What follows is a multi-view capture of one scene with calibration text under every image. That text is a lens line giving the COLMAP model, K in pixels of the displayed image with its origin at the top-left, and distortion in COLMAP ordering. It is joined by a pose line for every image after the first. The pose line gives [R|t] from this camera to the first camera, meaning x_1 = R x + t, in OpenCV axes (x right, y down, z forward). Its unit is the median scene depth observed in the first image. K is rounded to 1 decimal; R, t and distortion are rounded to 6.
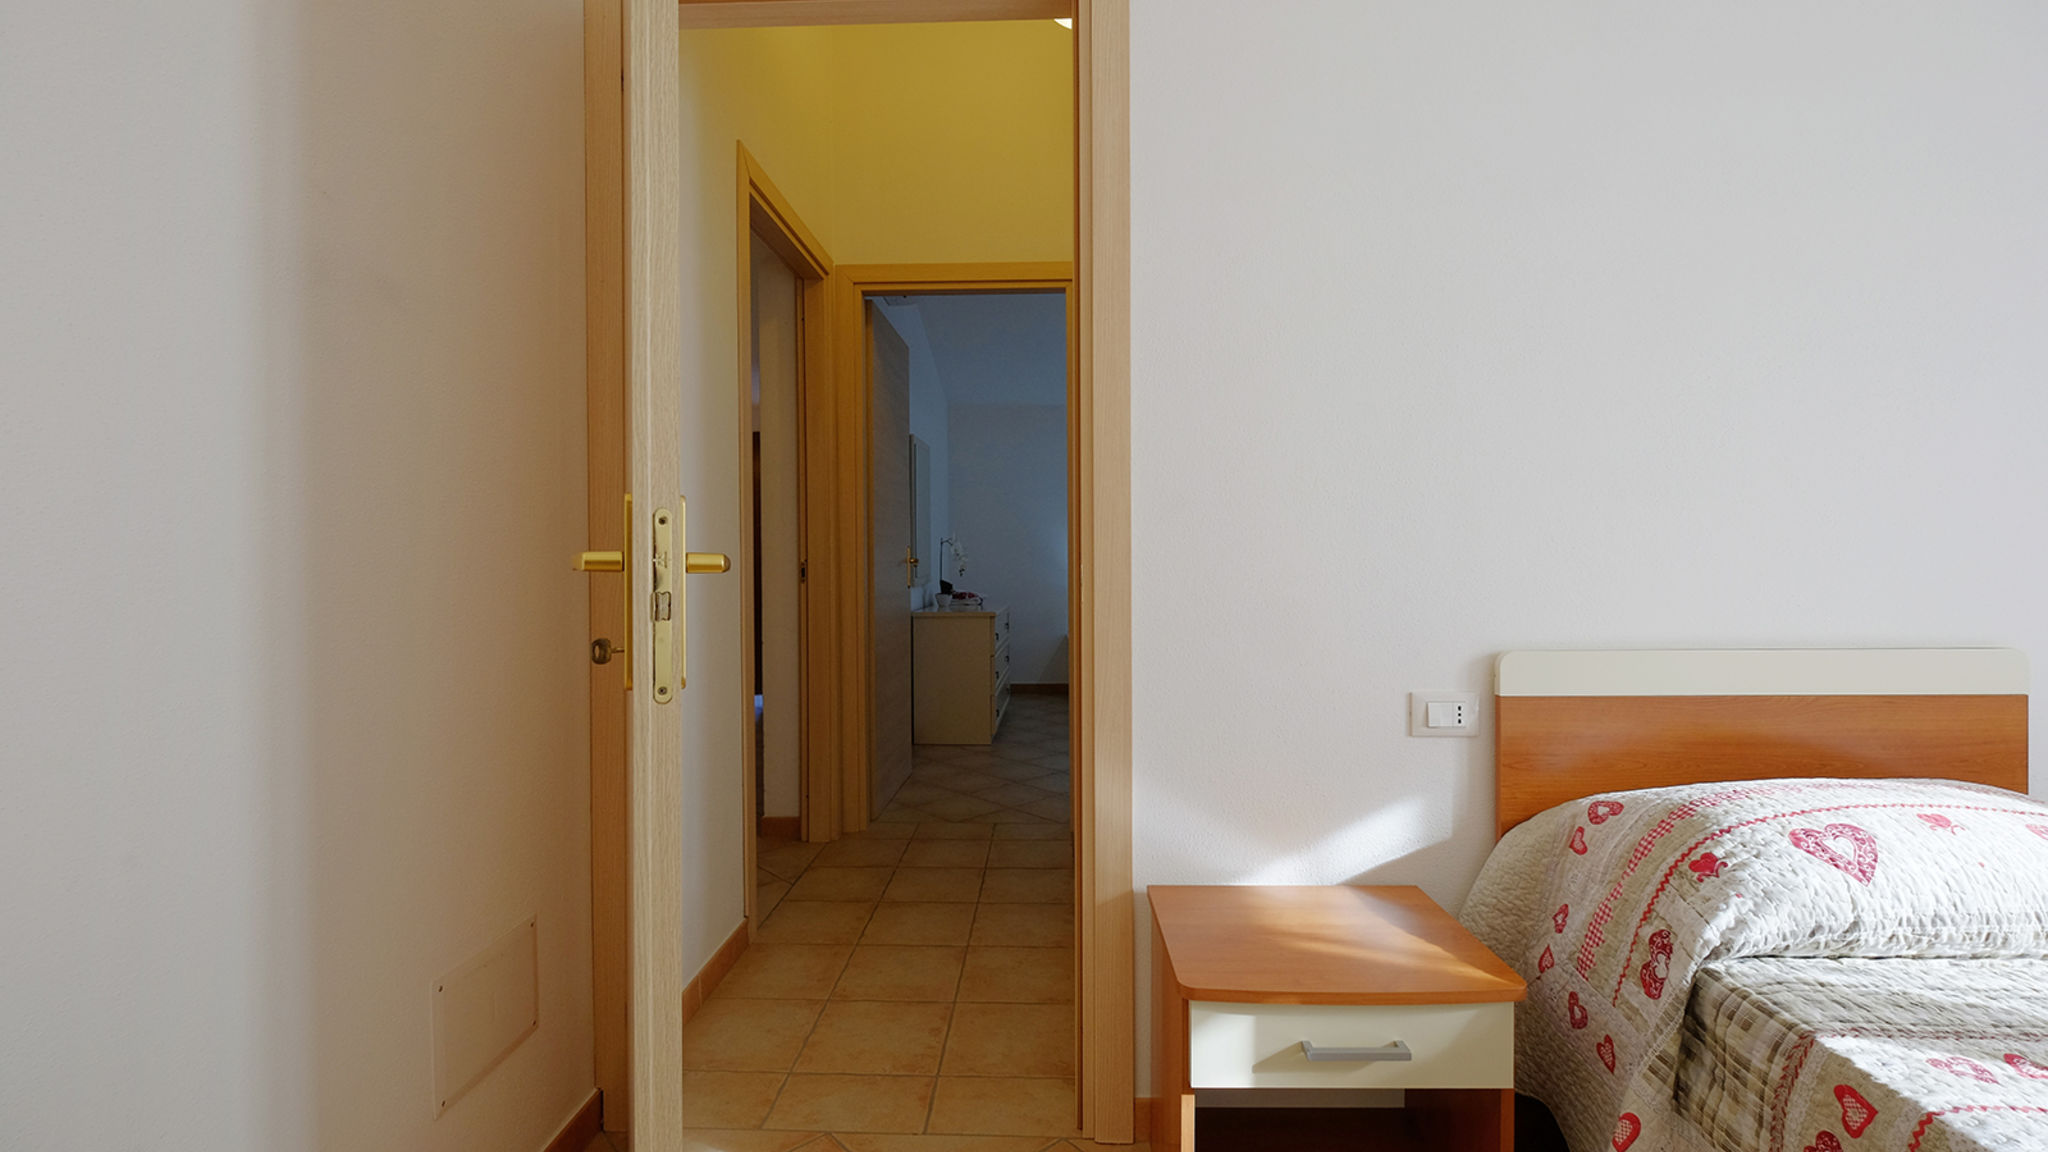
lens RADIAL K [[889.8, 0, 1026.7], [0, 889.8, 571.5], [0, 0, 1]] dist [-0.005181, 0.000419]
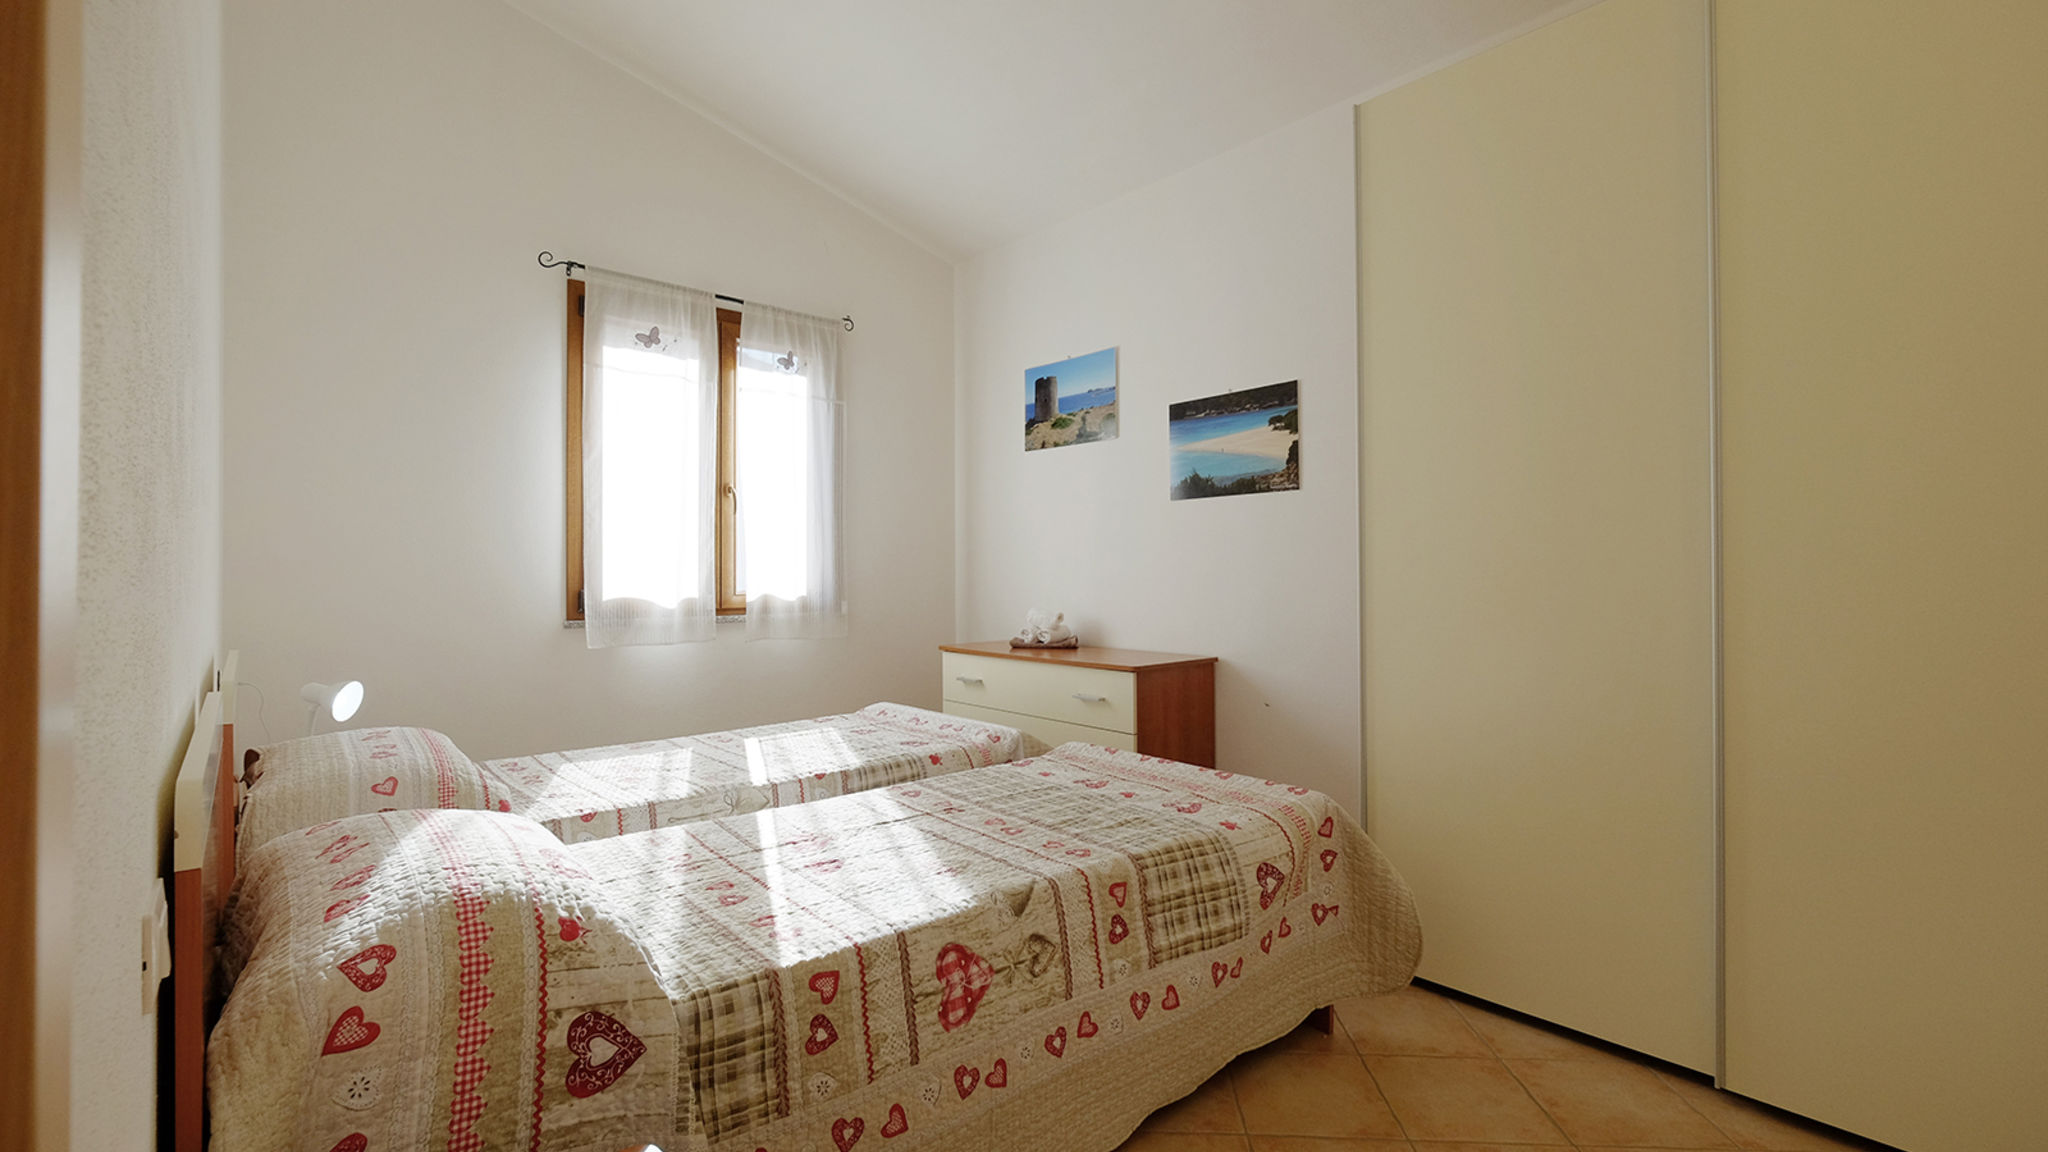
lens RADIAL K [[886.8, 0, 1026.1], [0, 886.8, 566.5], [0, 0, 1]] dist [-0.002792, -0.000226]
pose [[-0.685942, 0.016644, 0.727466, -0.258560], [0.014669, 0.999851, -0.009044, -0.037801], [-0.727508, 0.004467, -0.686085, 1.320294]]
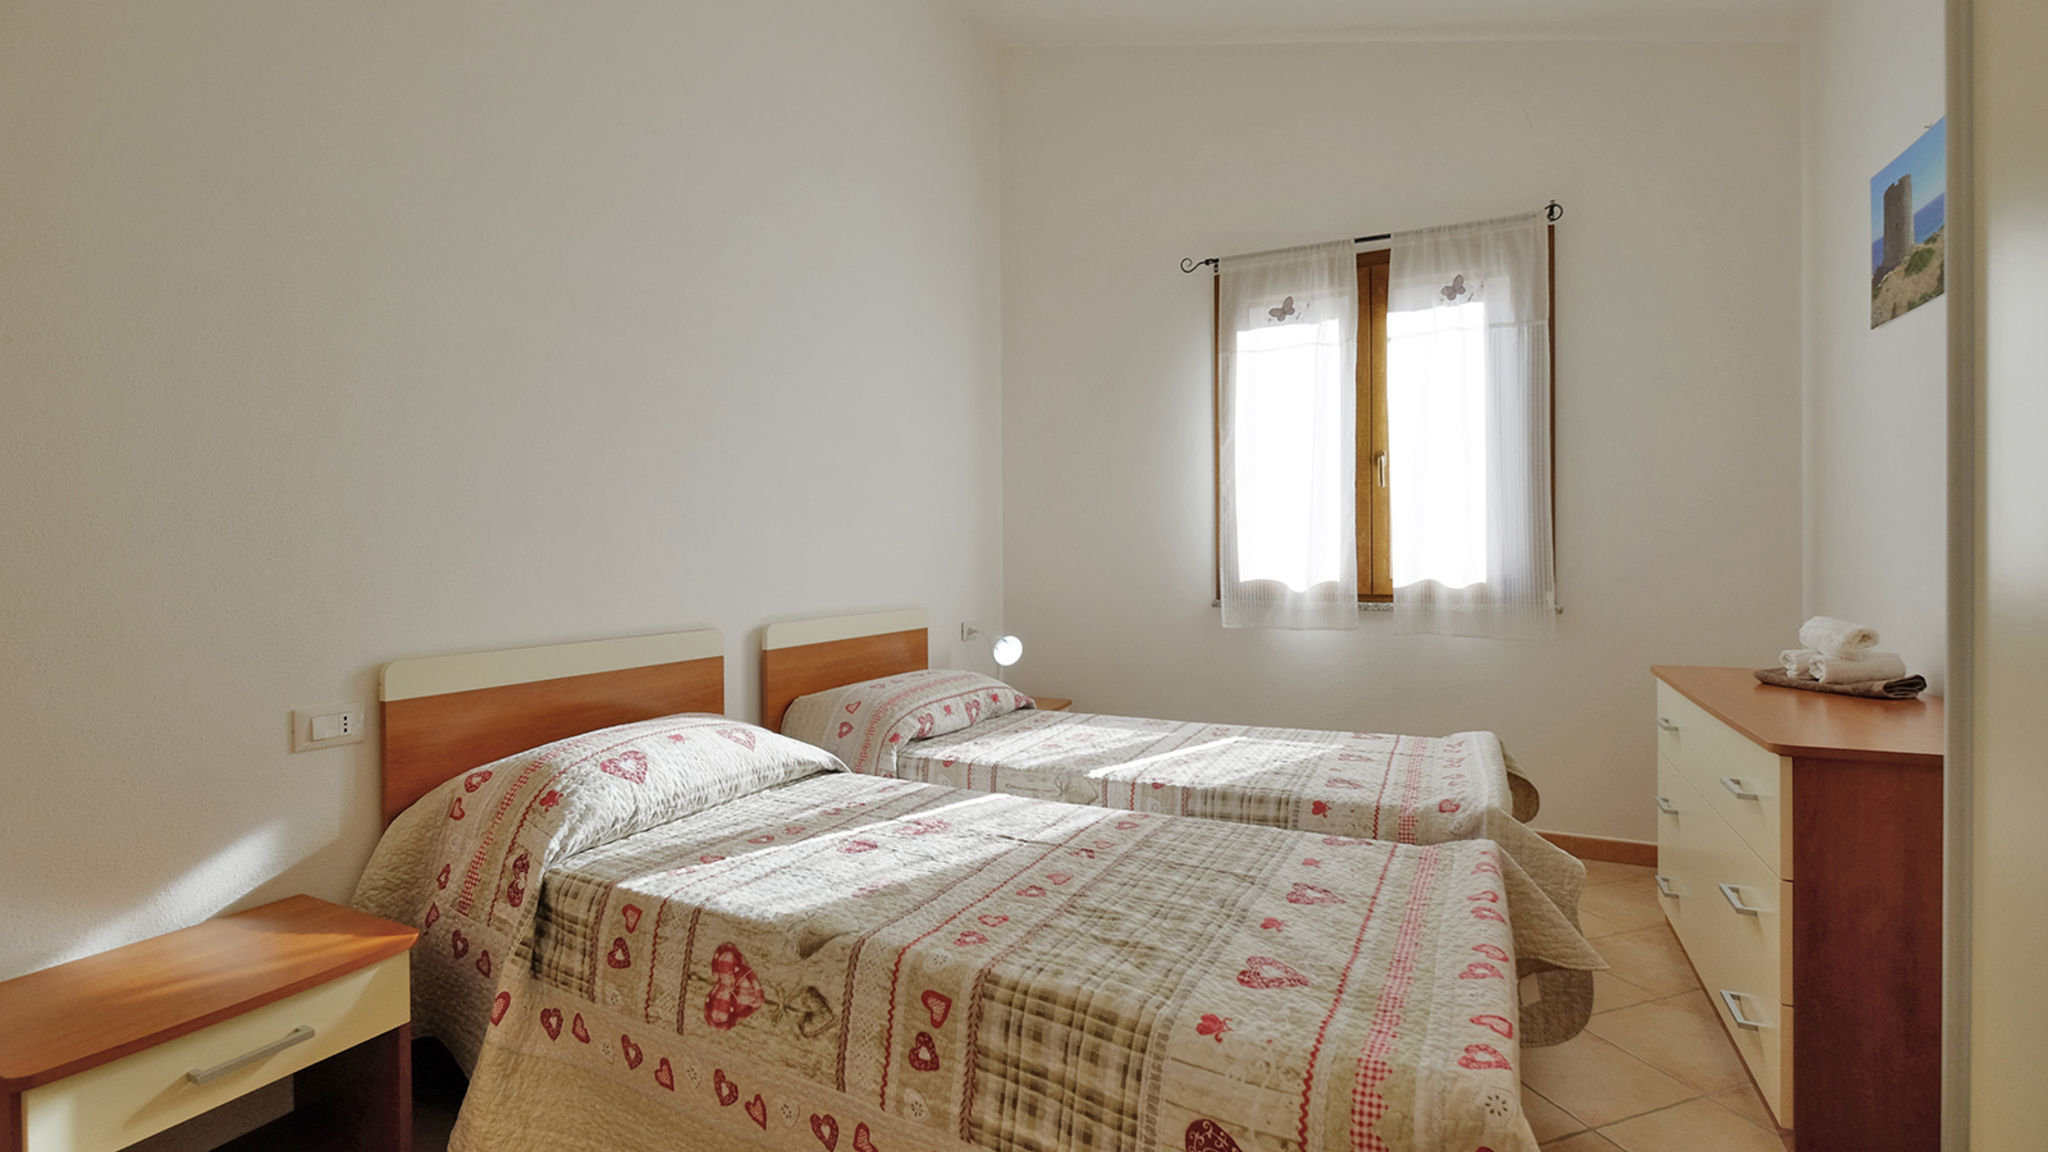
lens RADIAL K [[889.8, 0, 1026.7], [0, 889.8, 571.5], [0, 0, 1]] dist [-0.005181, 0.000419]
pose [[0.415472, -0.010037, 0.909551, -0.203129], [0.009153, 0.999935, 0.006854, -0.033925], [-0.909560, 0.005477, 0.415536, -0.282358]]
